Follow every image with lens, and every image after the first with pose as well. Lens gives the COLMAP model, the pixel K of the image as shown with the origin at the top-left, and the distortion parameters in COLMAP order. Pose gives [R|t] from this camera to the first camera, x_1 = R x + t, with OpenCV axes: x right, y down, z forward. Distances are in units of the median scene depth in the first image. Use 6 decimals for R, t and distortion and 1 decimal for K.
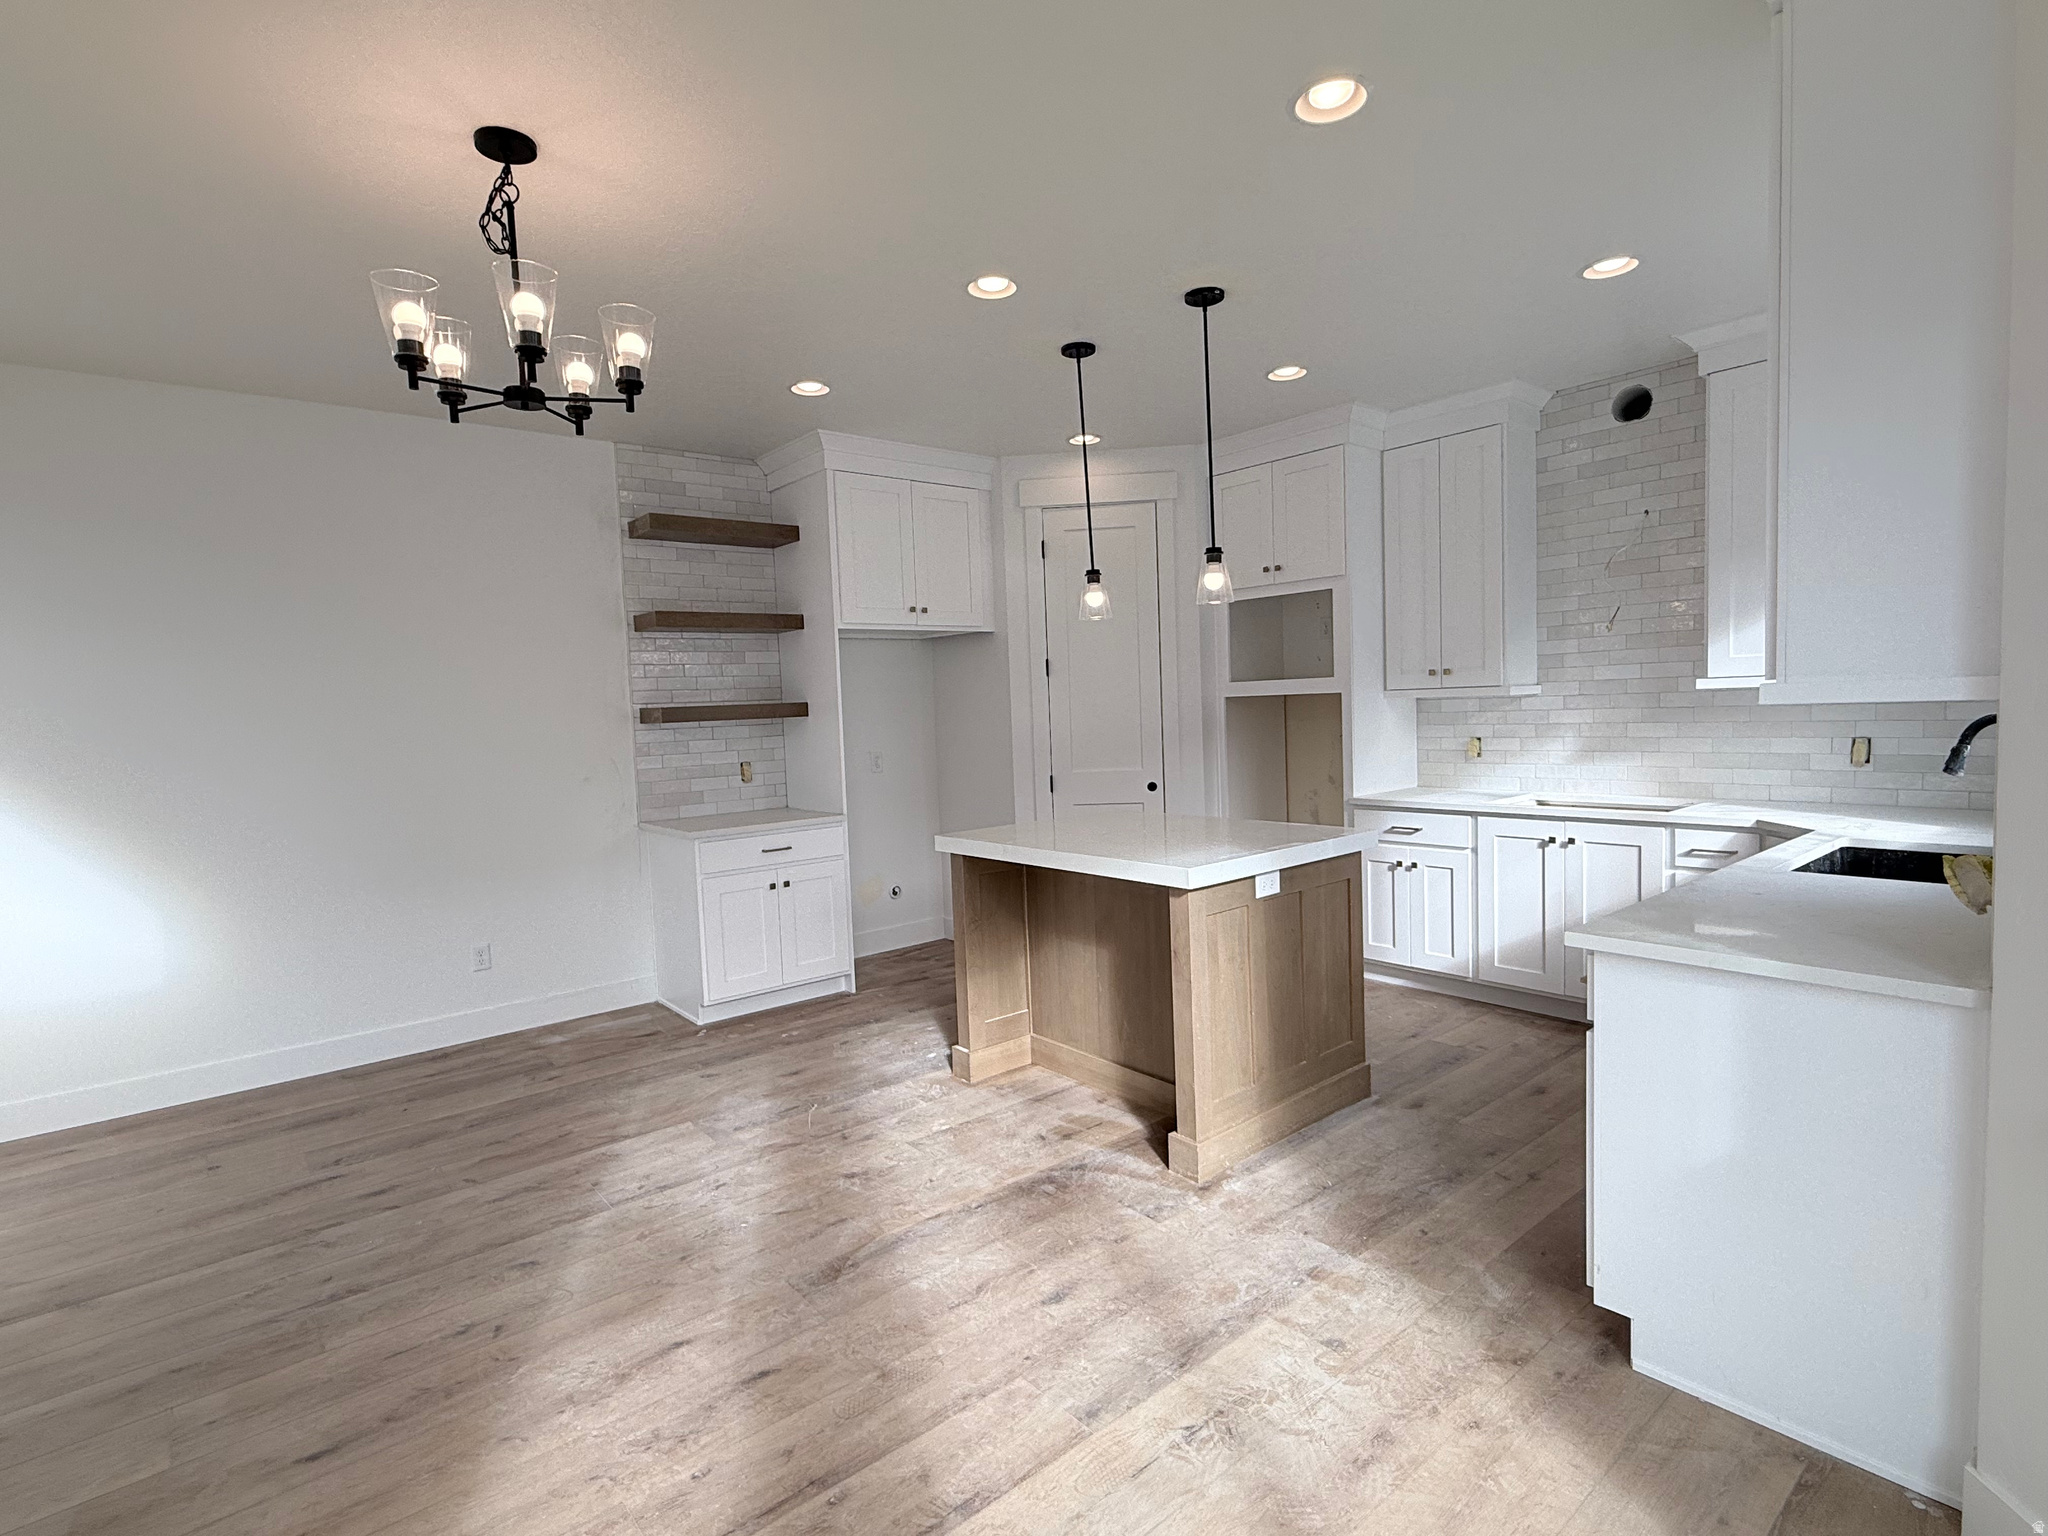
lens RADIAL K [[1012.0, 0, 1021.0], [0, 1012.0, 771.3], [0, 0, 1]] dist [0.000362, -0.000833]
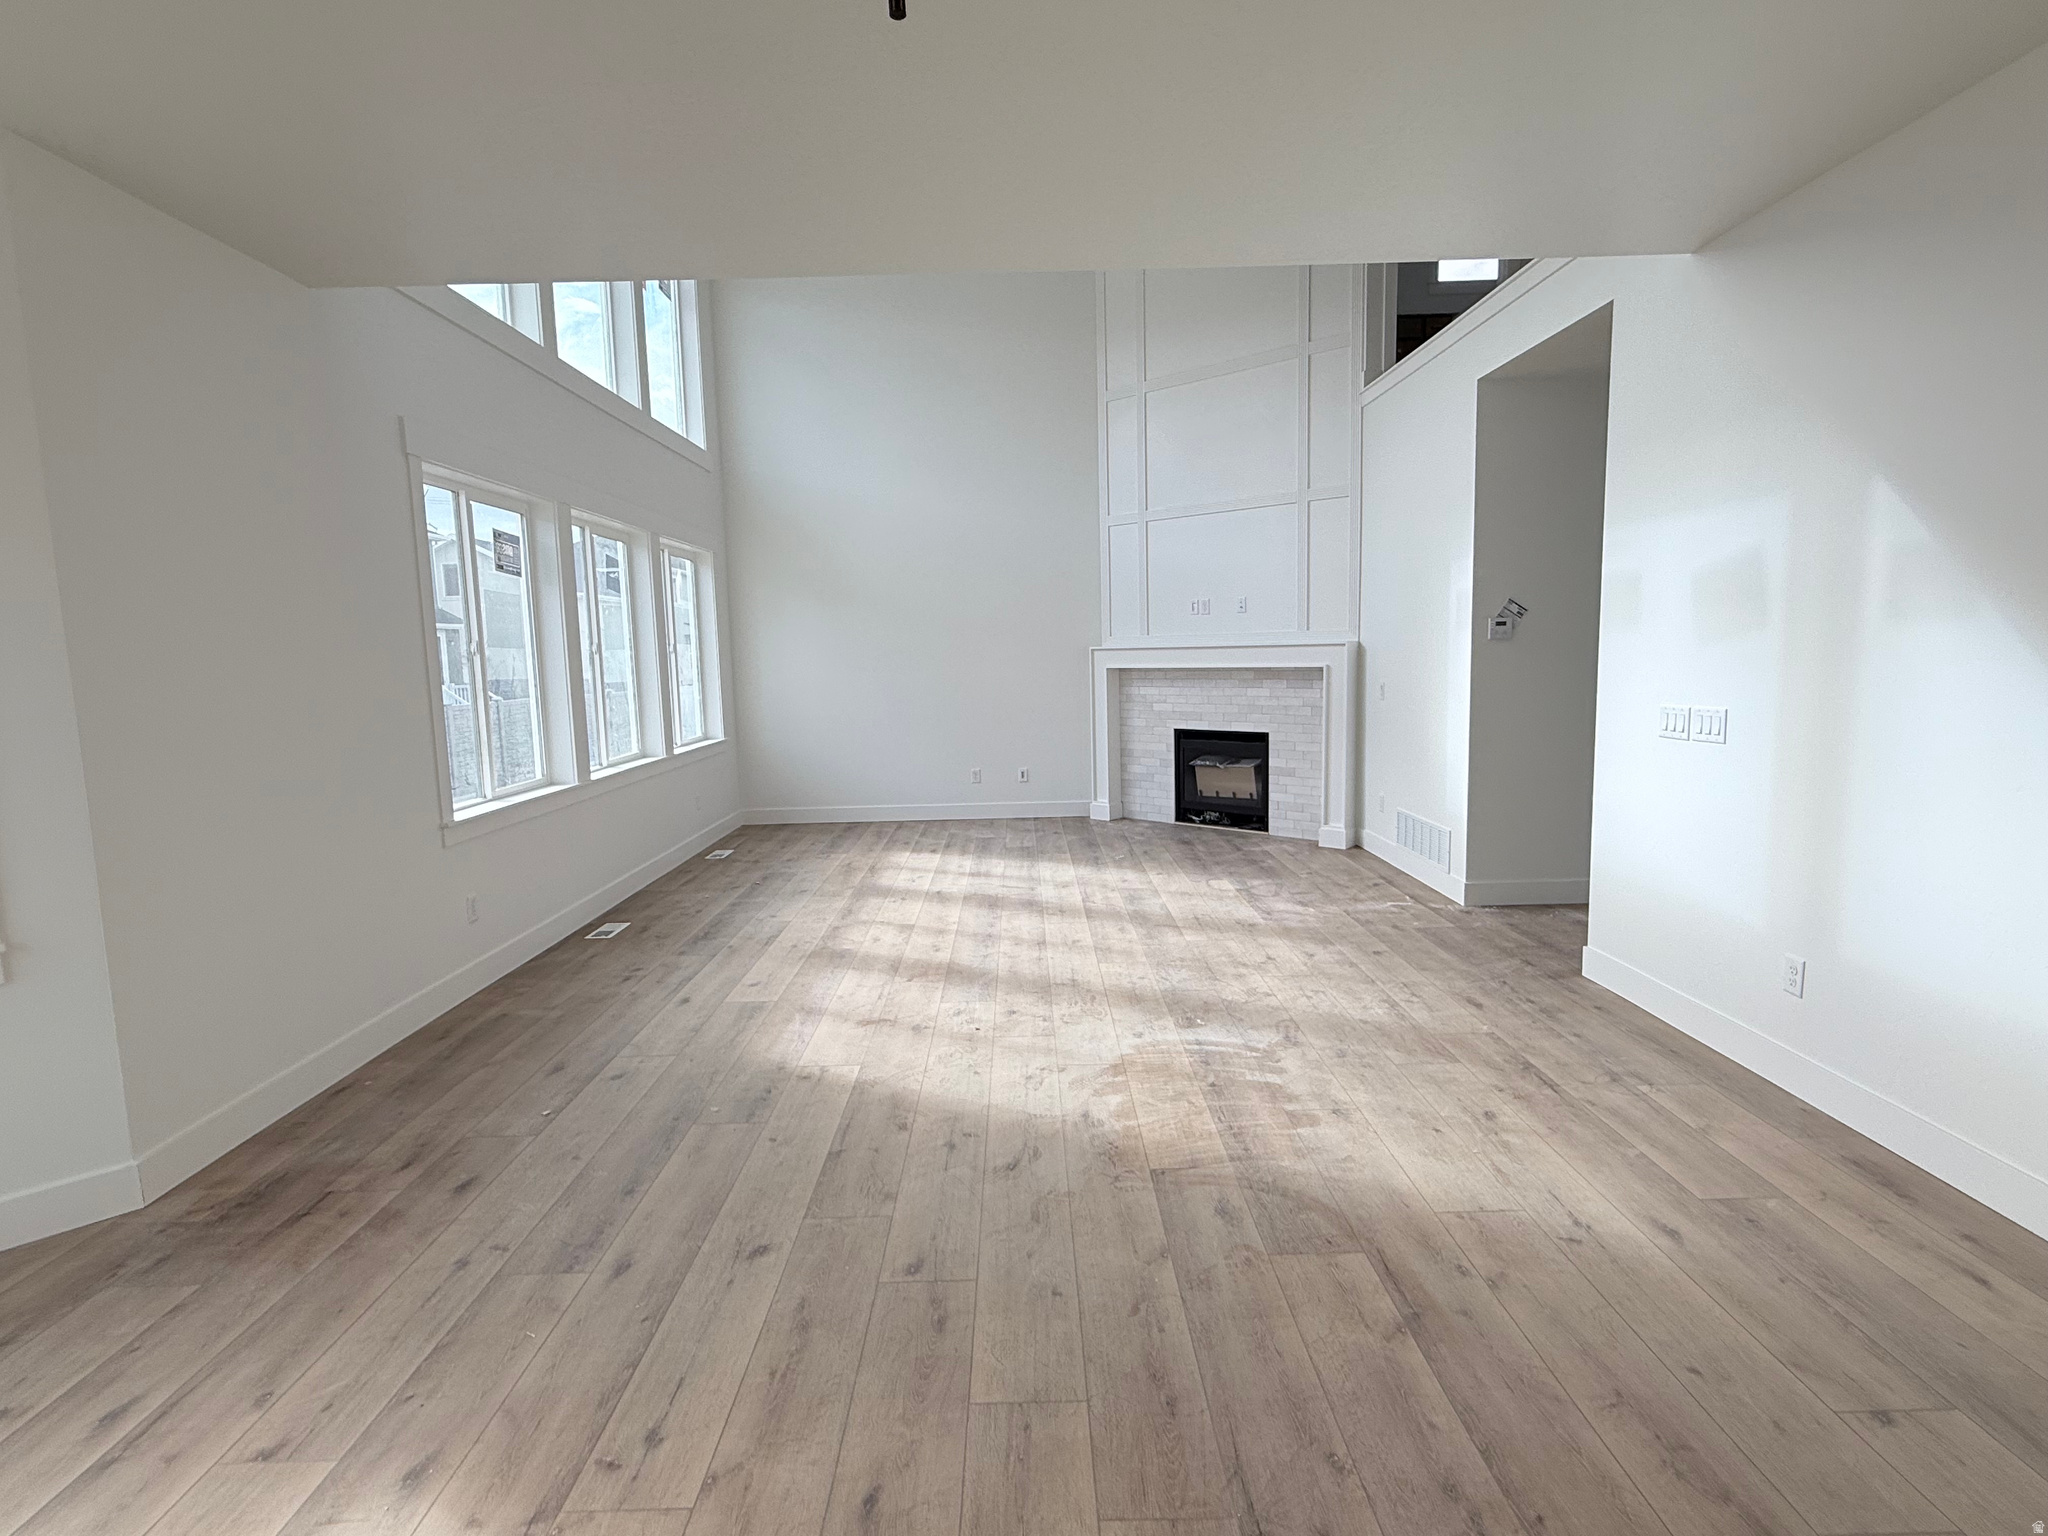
lens RADIAL K [[1012.0, 0, 1022.5], [0, 1012.0, 773.1], [0, 0, 1]] dist [0.000362, -0.000833]
pose [[-0.631985, 0.148823, -0.760557, -0.109815], [-0.001359, 0.981174, 0.193121, -0.052819], [0.774980, 0.123083, -0.619885, 0.794081]]
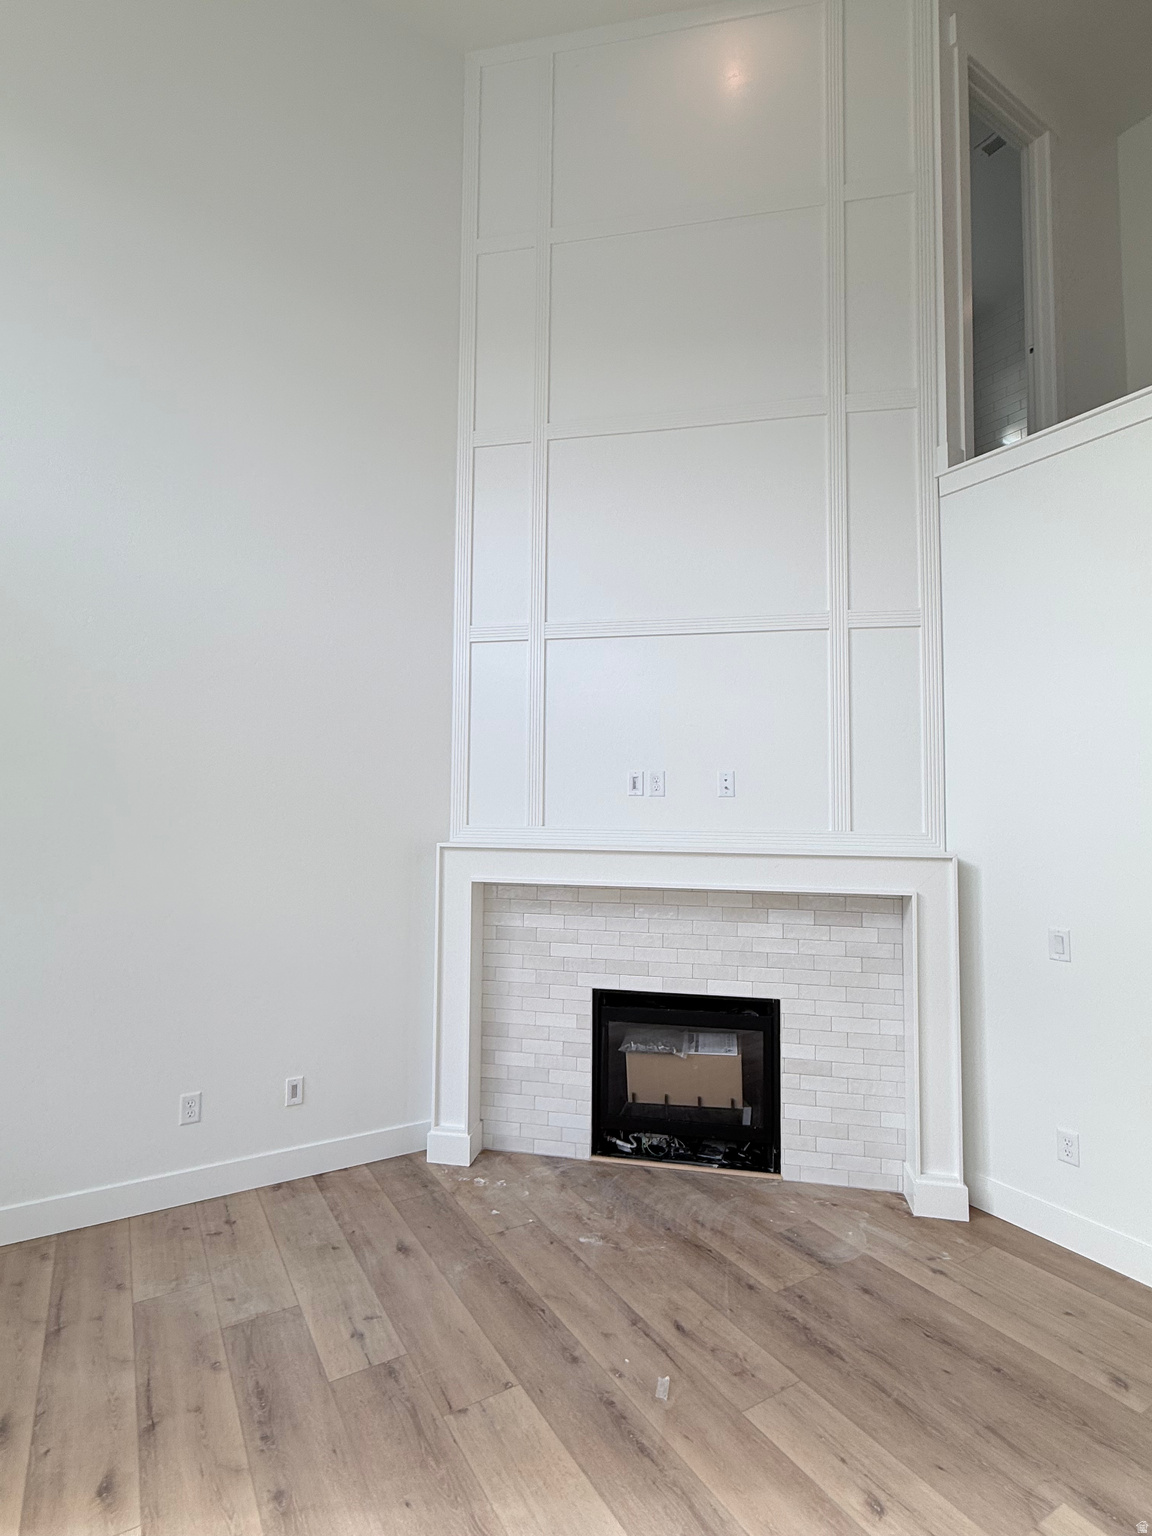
lens RADIAL K [[759.0, 0, 575.0], [0, 759.0, 773.6], [0, 0, 1]] dist [0.000362, -0.000833]
pose [[-0.148492, -0.017266, -0.988763, -1.000227], [-0.070917, 0.997459, -0.006768, 0.010875], [0.986368, 0.069115, -0.149339, -0.167092]]
